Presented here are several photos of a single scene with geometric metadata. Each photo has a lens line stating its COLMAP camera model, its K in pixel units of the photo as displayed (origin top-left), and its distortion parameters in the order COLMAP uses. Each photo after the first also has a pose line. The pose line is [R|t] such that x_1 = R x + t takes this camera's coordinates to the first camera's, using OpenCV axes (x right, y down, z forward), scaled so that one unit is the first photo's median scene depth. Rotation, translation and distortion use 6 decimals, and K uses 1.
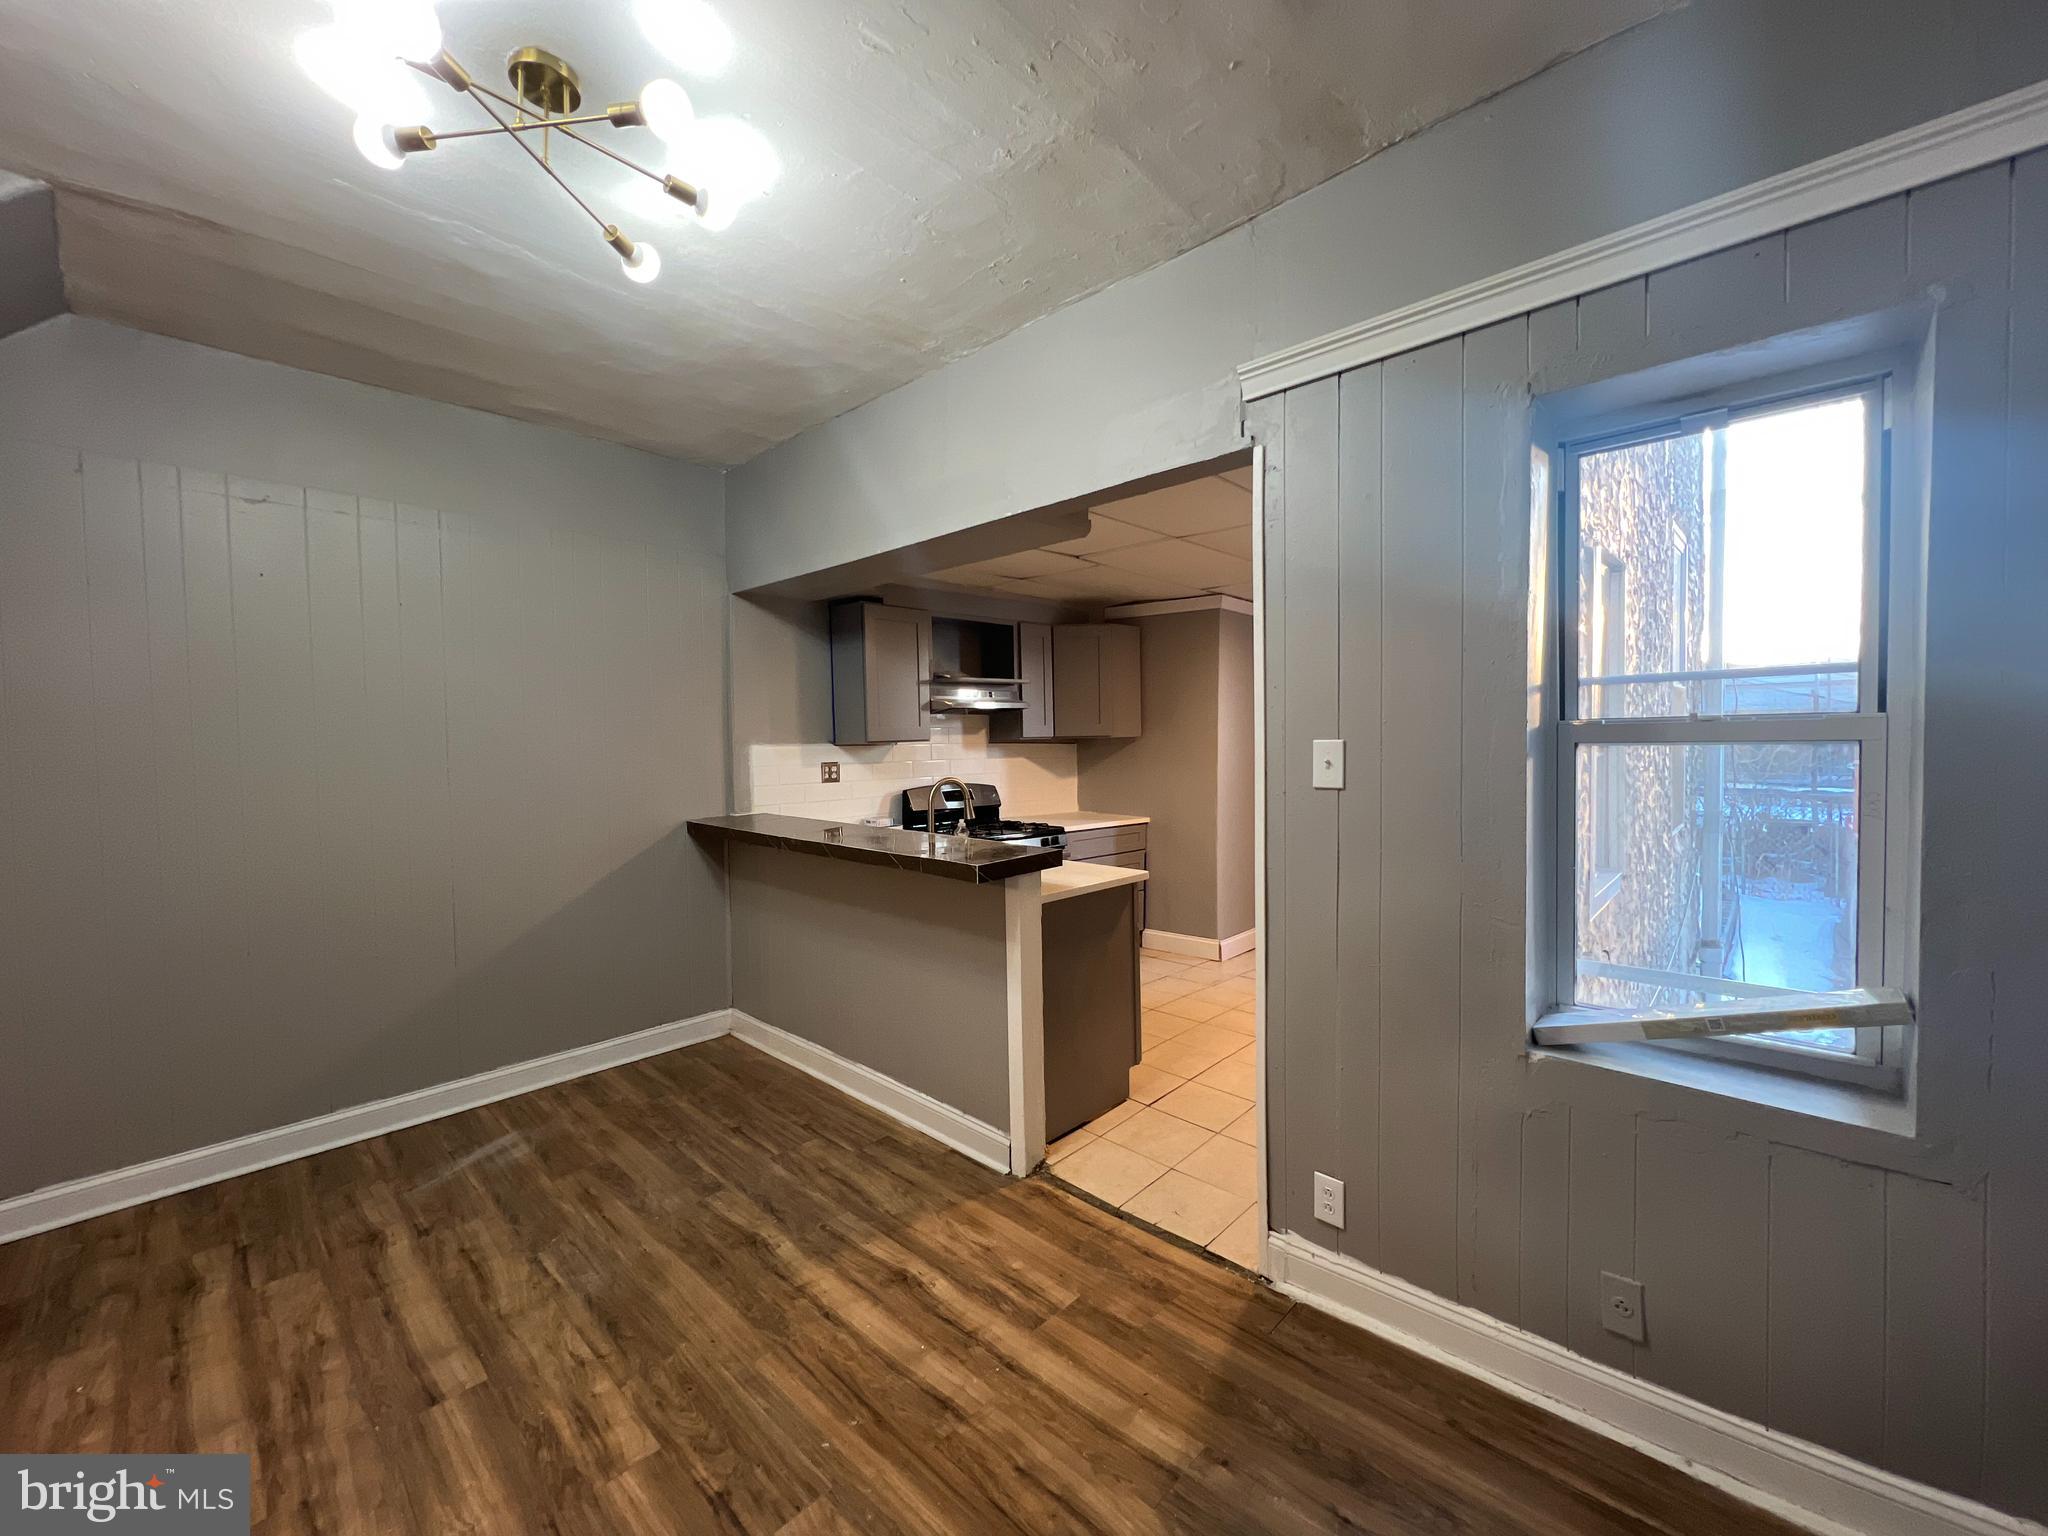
lens RADIAL K [[817.0, 0, 1022.2], [0, 817.0, 767.8], [0, 0, 1]] dist [-0.000464, 0.000343]
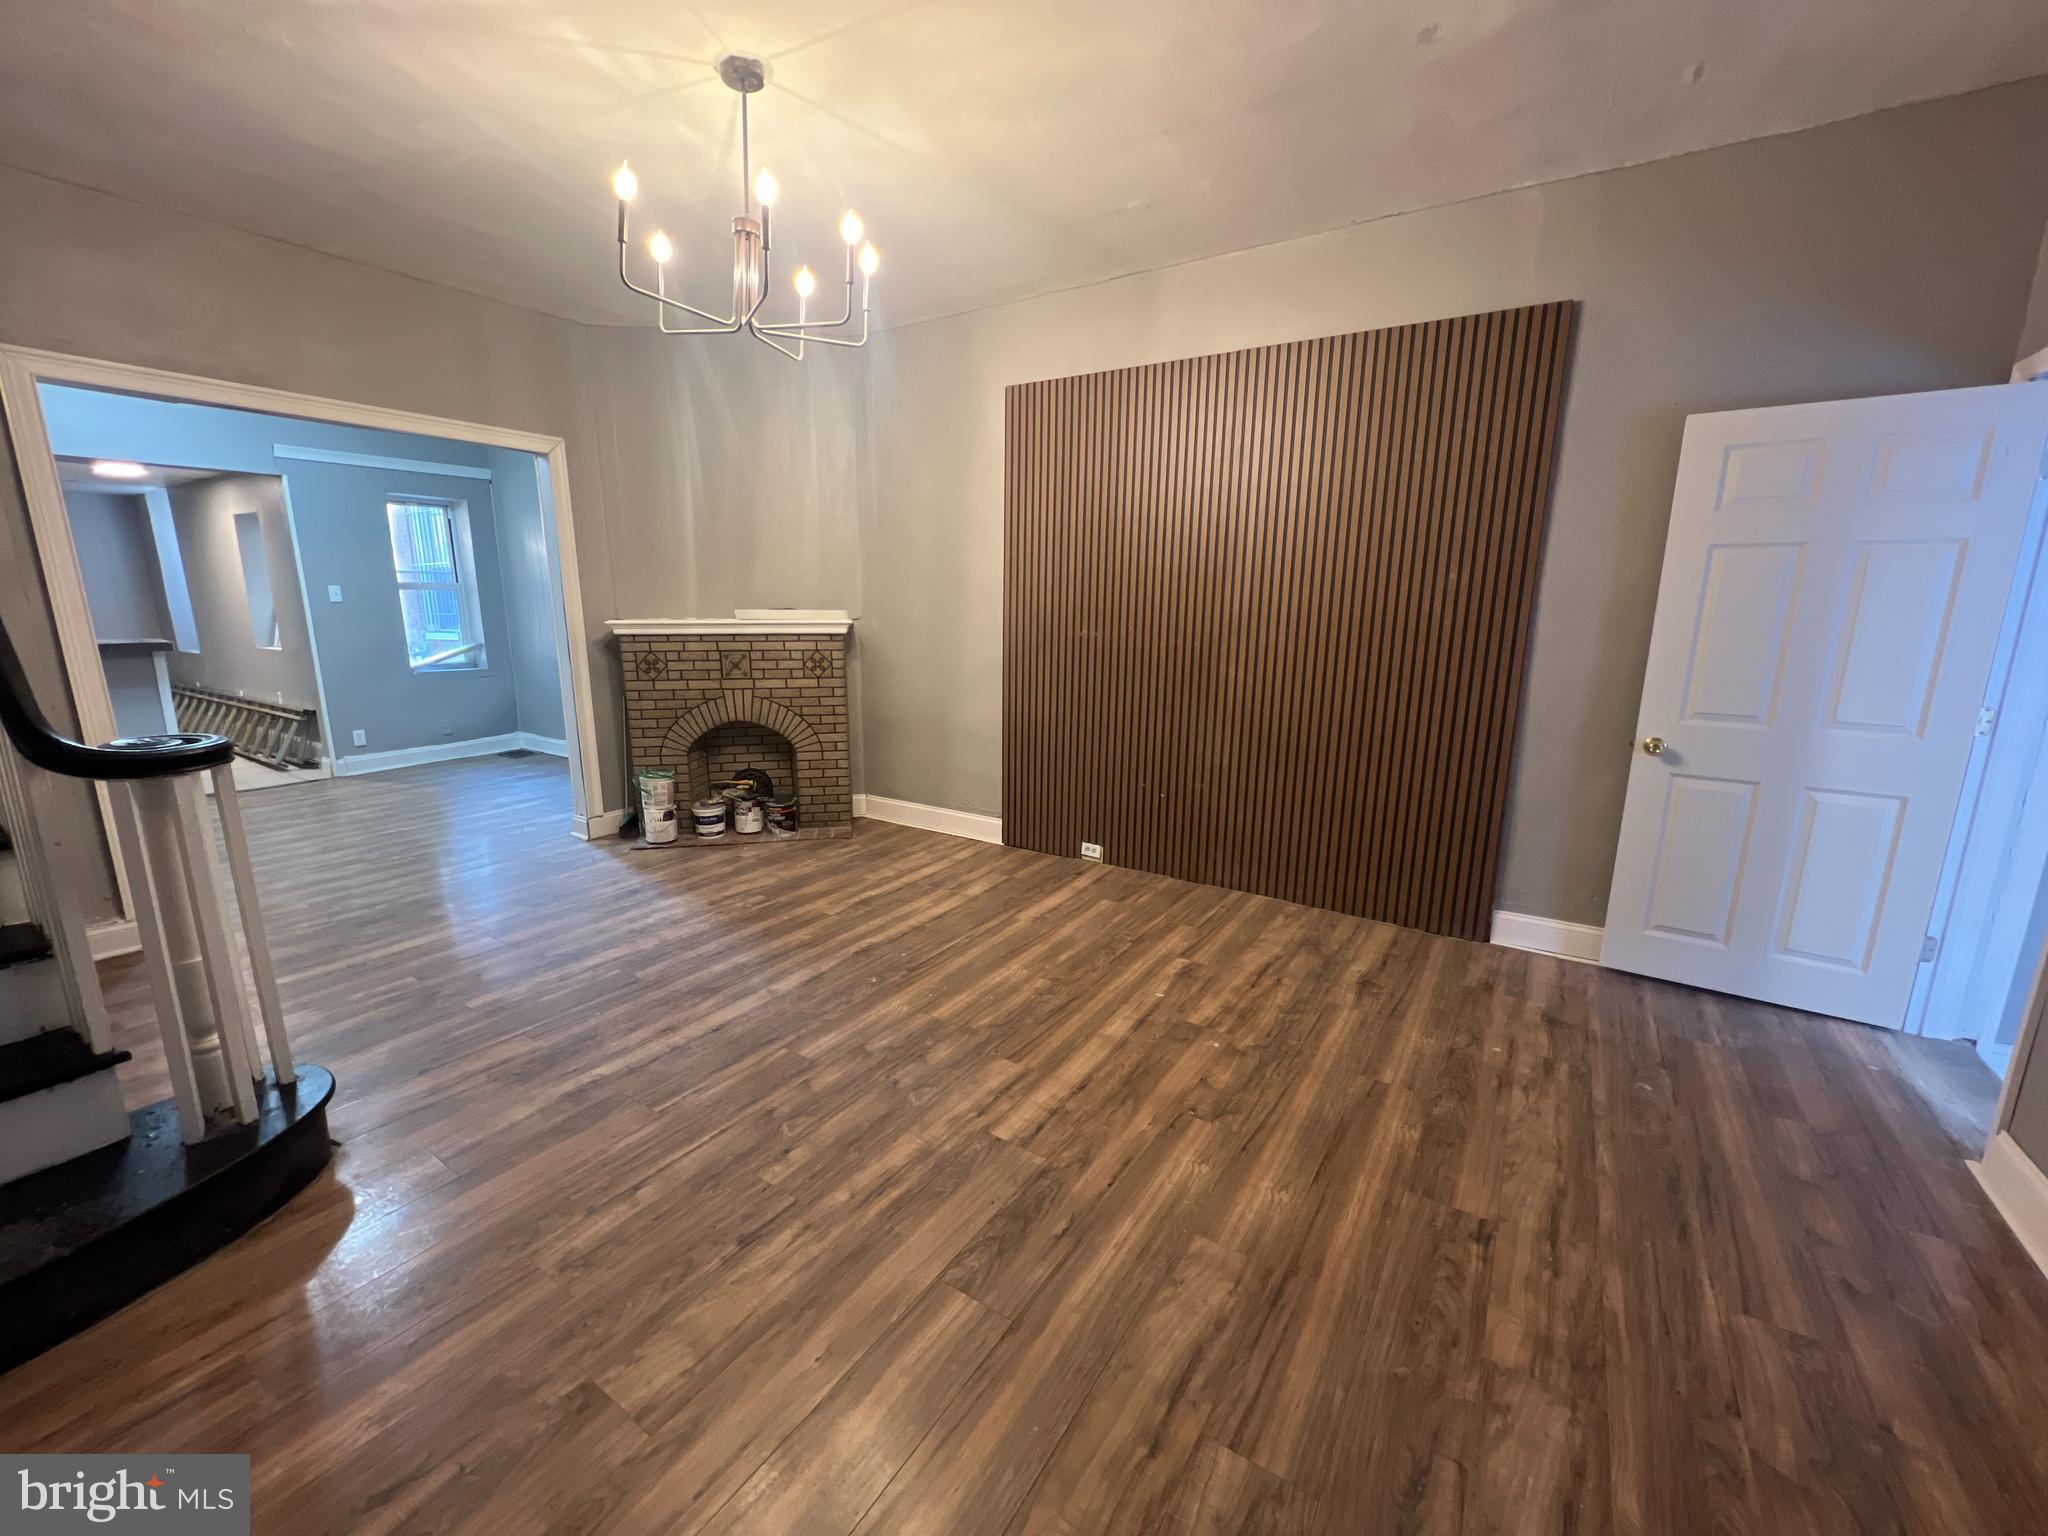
lens RADIAL K [[817.0, 0, 1021.8], [0, 817.0, 769.6], [0, 0, 1]] dist [-0.000464, 0.000343]
pose [[-0.174689, -0.184567, 0.967171, -2.182049], [0.031340, 0.980734, 0.192816, 0.091348], [-0.984125, 0.063994, -0.165539, -0.672549]]
